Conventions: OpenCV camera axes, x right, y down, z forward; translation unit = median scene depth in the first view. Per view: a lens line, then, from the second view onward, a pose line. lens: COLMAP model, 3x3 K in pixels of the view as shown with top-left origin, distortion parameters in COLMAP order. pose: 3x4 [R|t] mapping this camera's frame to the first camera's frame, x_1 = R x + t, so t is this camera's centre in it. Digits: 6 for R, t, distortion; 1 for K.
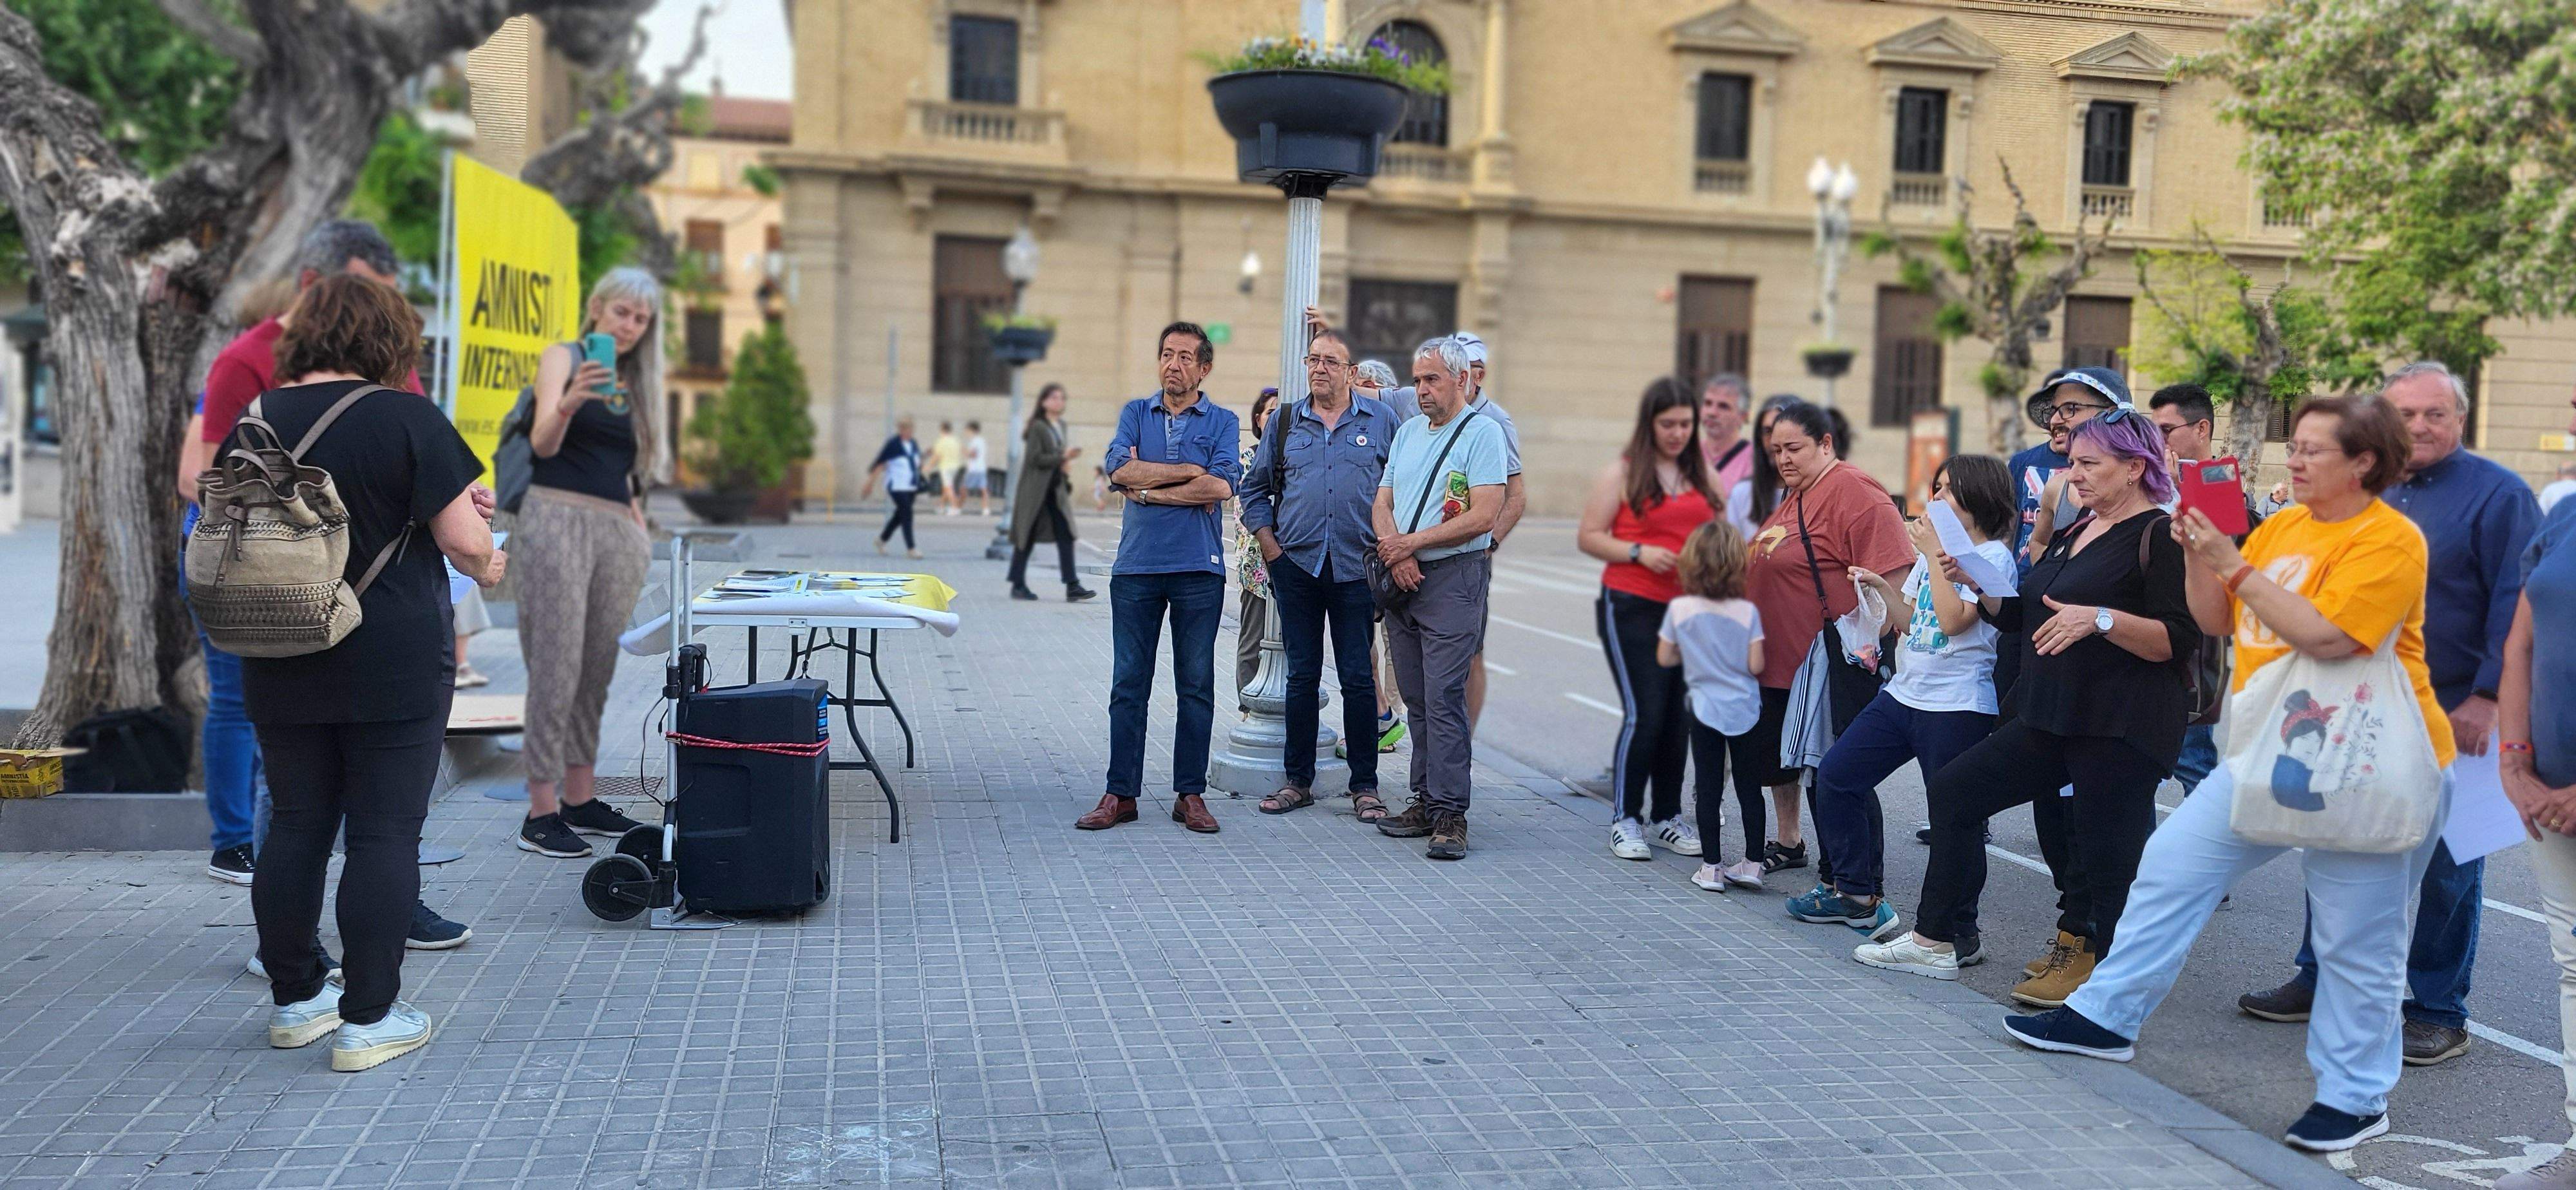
lens RADIAL K [[1936.2, 0, 1299.3], [0, 1936.2, 587.2], [0, 0, 1]] dist [0.027250, -0.006779]
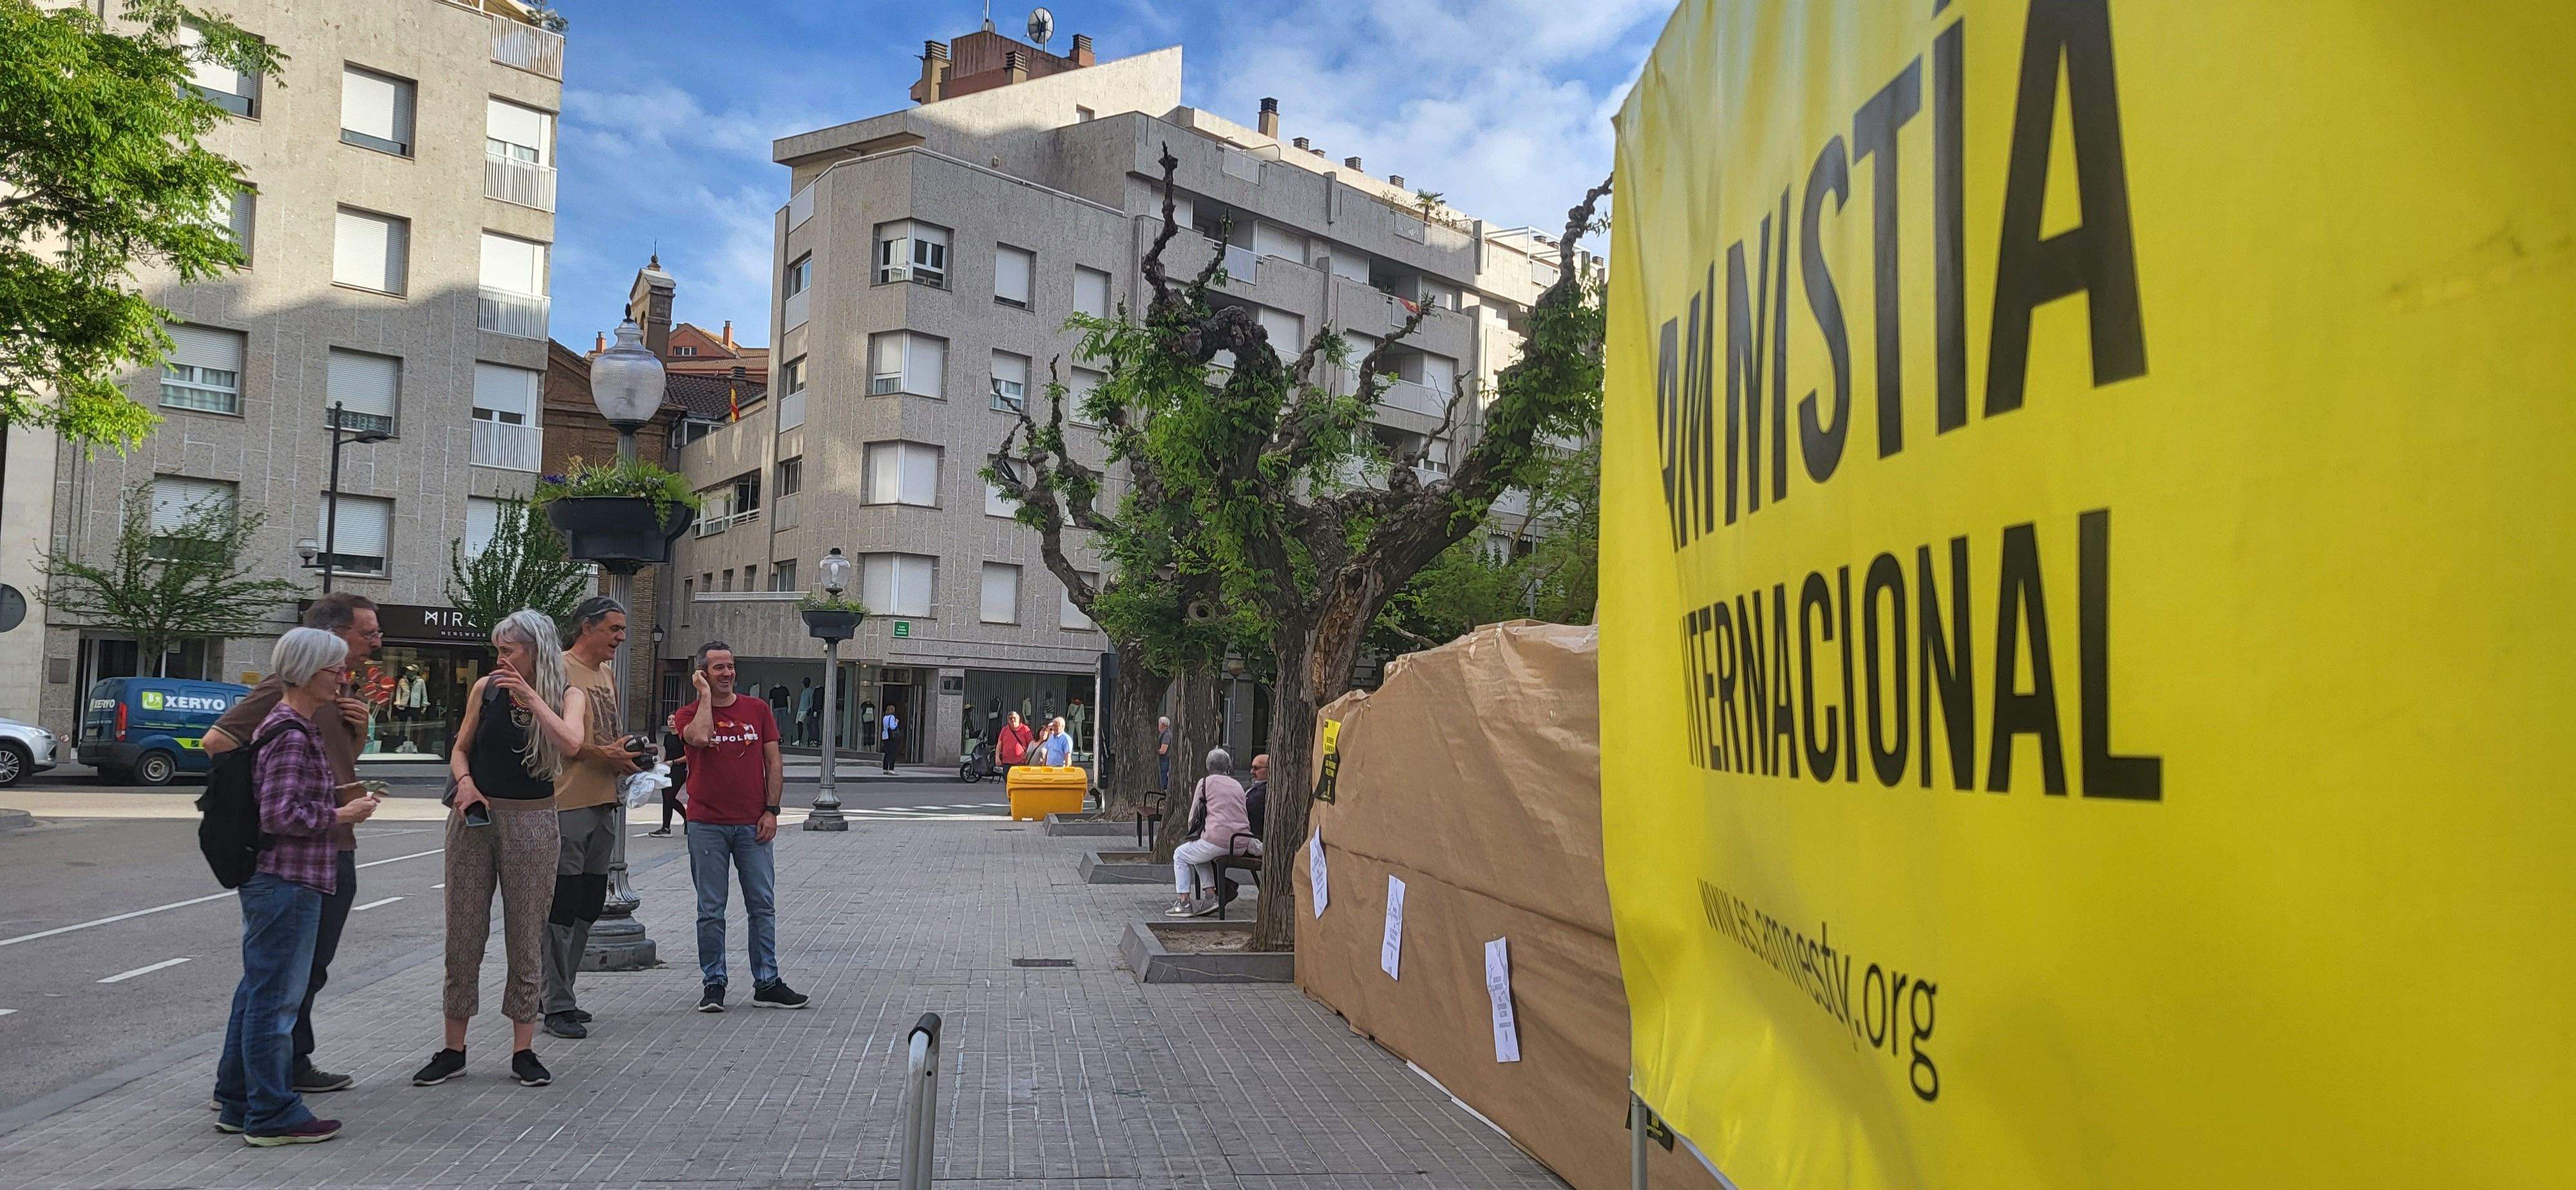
lens RADIAL K [[1936.2, 0, 1323.2], [0, 1936.2, 587.8], [0, 0, 1]] dist [0.027250, -0.006779]
pose [[-0.996798, -0.056605, 0.056480, -0.101267], [-0.056909, 0.998372, -0.003786, -0.032837], [-0.056174, -0.006988, -0.998397, 0.338602]]
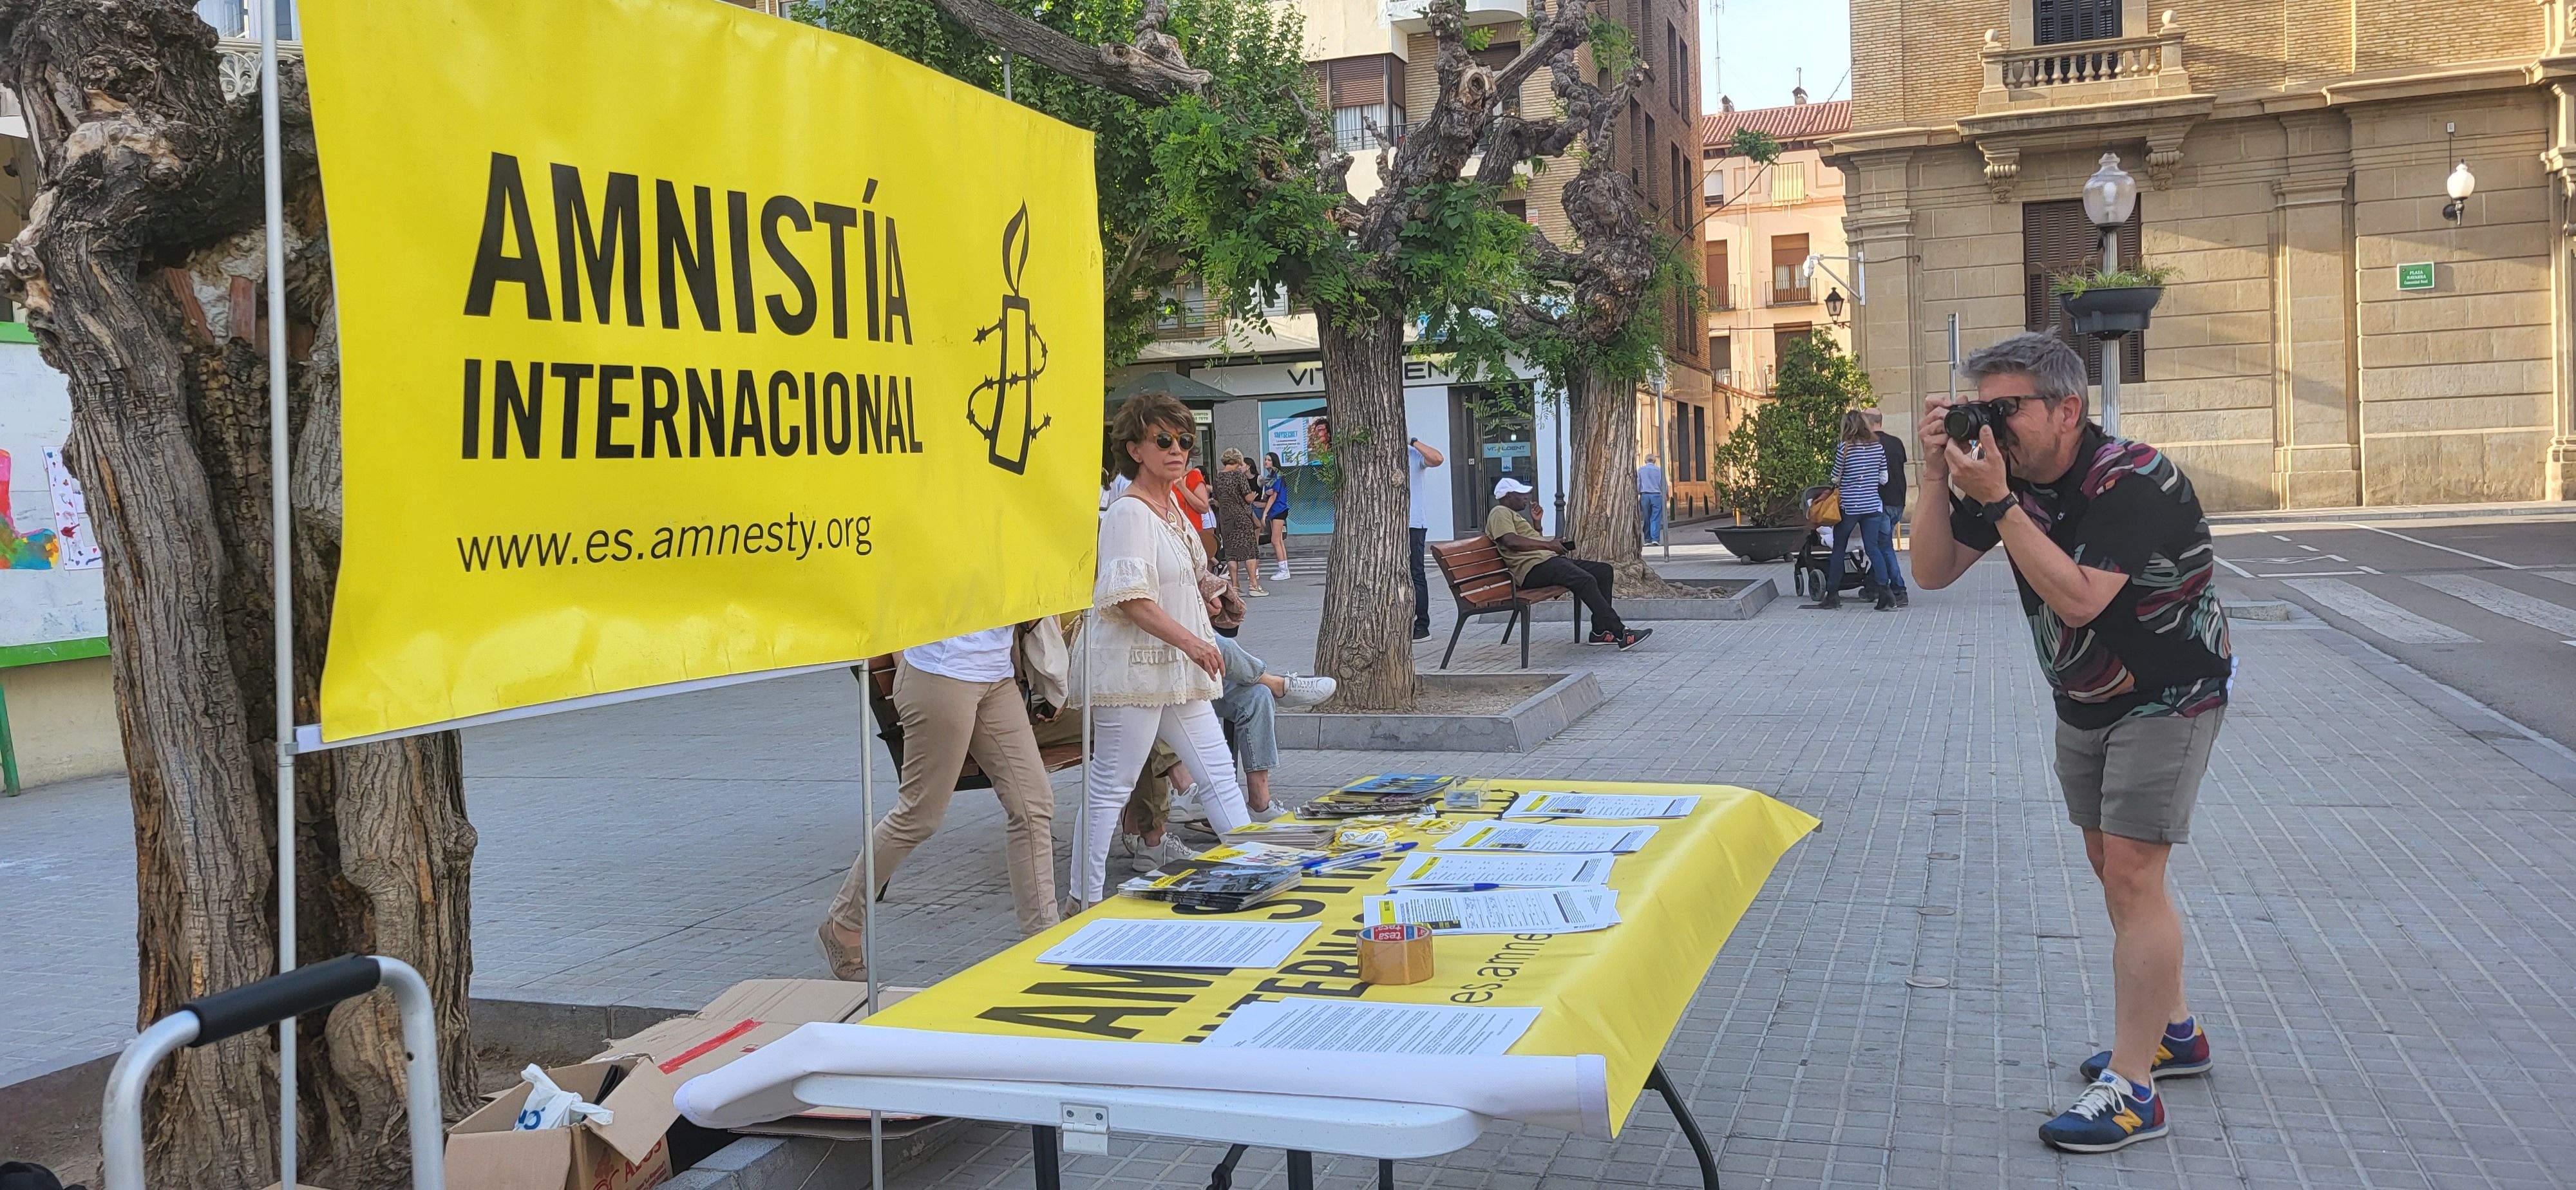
lens RADIAL K [[1936.2, 0, 1309.9], [0, 1936.2, 538.2], [0, 0, 1]] dist [0.027250, -0.006779]
pose [[0.846544, -0.050627, -0.529906, -0.013383], [0.033403, 0.998557, -0.042040, -0.016296], [0.531270, 0.017888, 0.847014, 0.192466]]
